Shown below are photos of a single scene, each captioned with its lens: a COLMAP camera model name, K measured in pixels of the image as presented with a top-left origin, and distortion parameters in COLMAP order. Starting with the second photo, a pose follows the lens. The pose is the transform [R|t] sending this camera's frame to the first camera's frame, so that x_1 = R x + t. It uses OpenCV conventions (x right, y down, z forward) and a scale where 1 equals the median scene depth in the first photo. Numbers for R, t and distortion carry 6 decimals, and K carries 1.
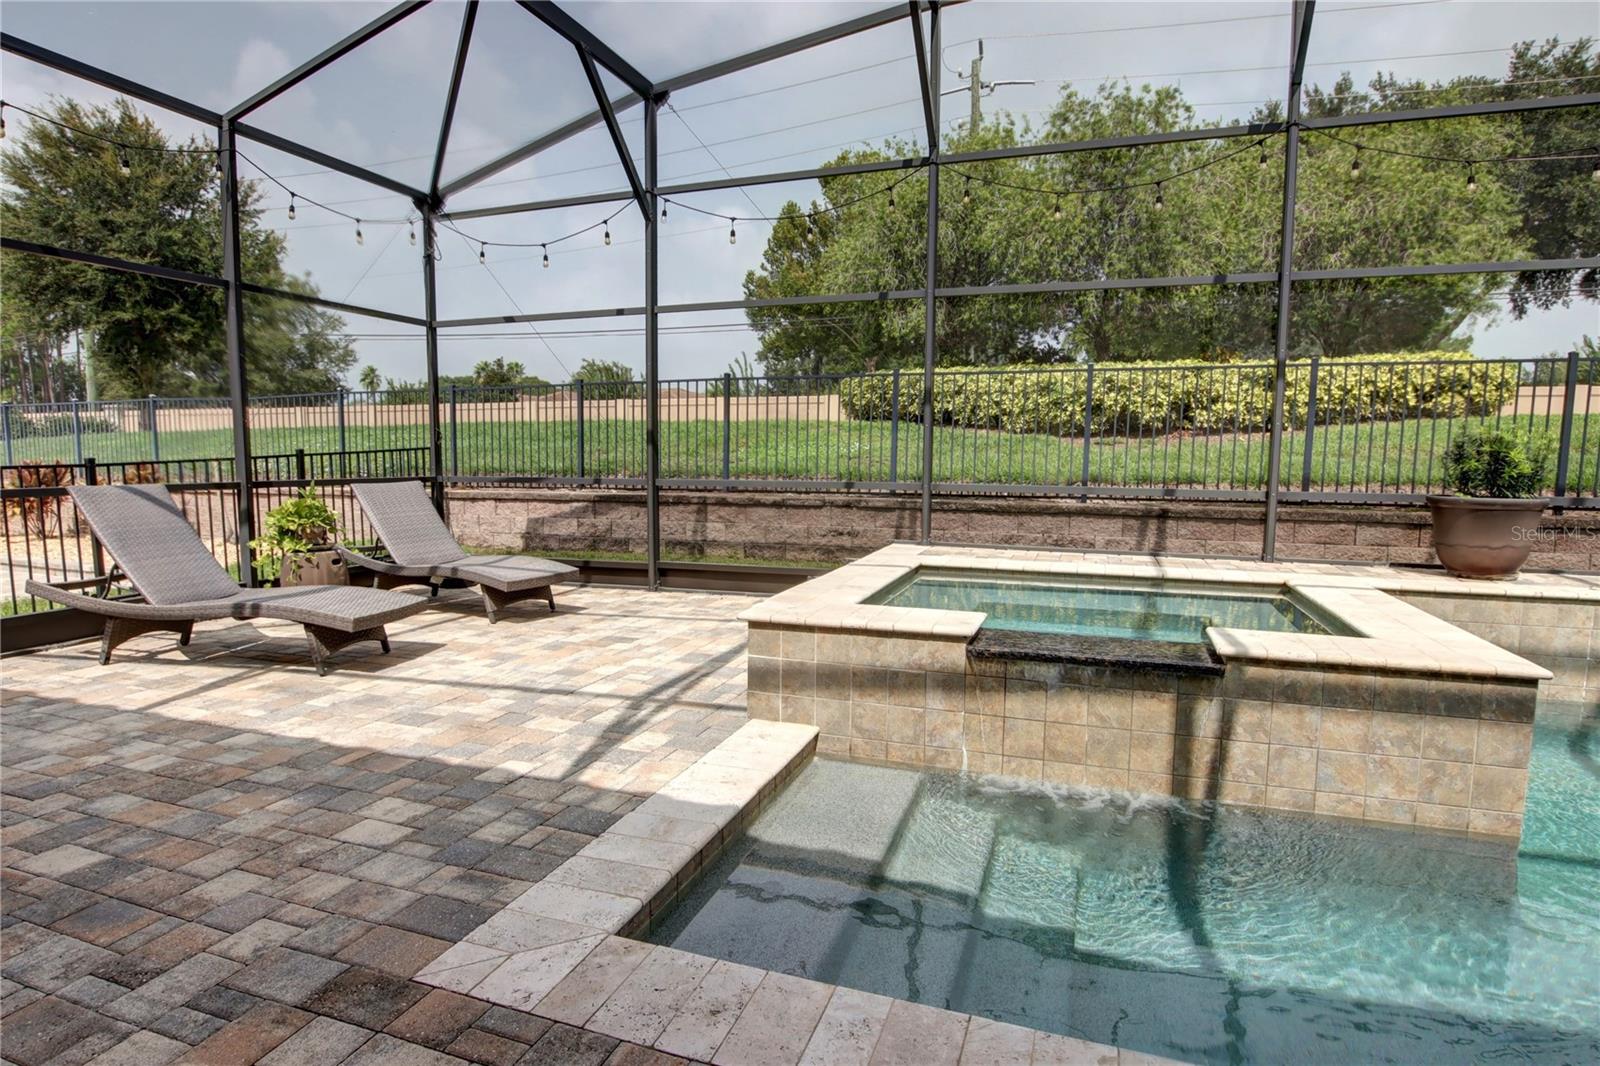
lens RADIAL K [[847.2, 0, 802.0], [0, 847.2, 541.6], [0, 0, 1]] dist [-0.029083, 0.003464]
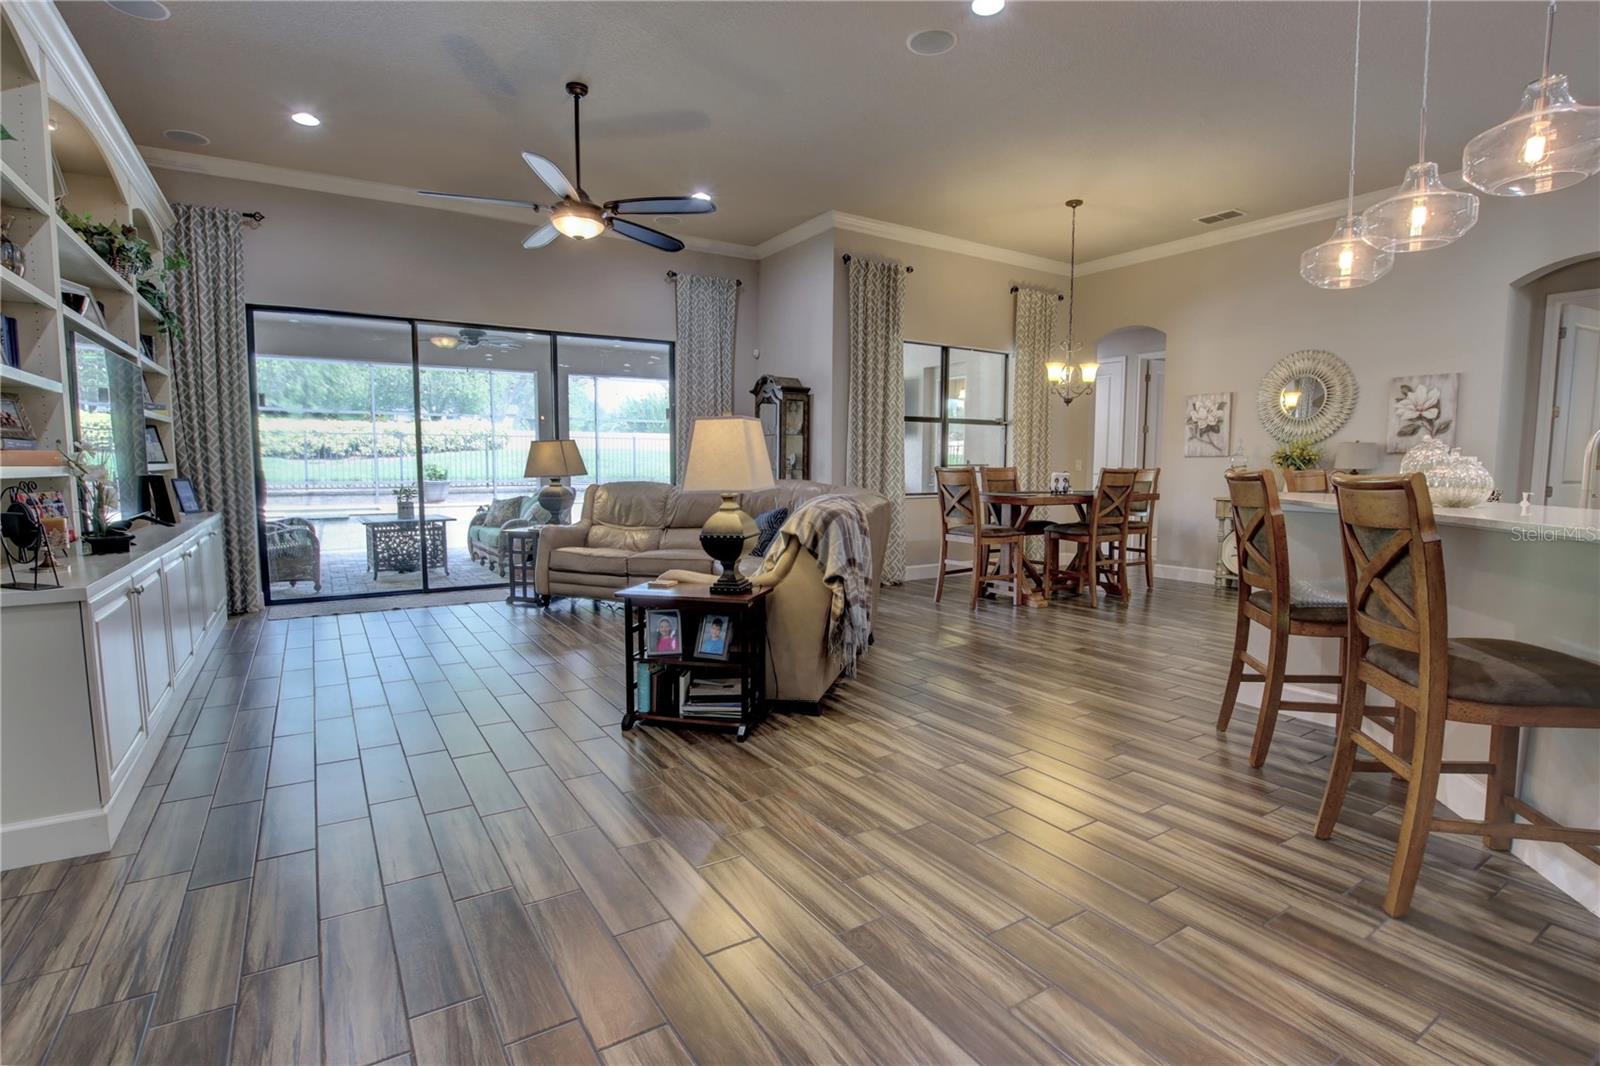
lens RADIAL K [[771.2, 0, 798.7], [0, 771.2, 541.4], [0, 0, 1]] dist [-0.030279, 0.000657]
pose [[0.614646, -0.082134, 0.784515, -0.470399], [0.082000, 0.995829, 0.040013, 0.116217], [-0.784529, 0.039737, 0.618817, -1.295888]]
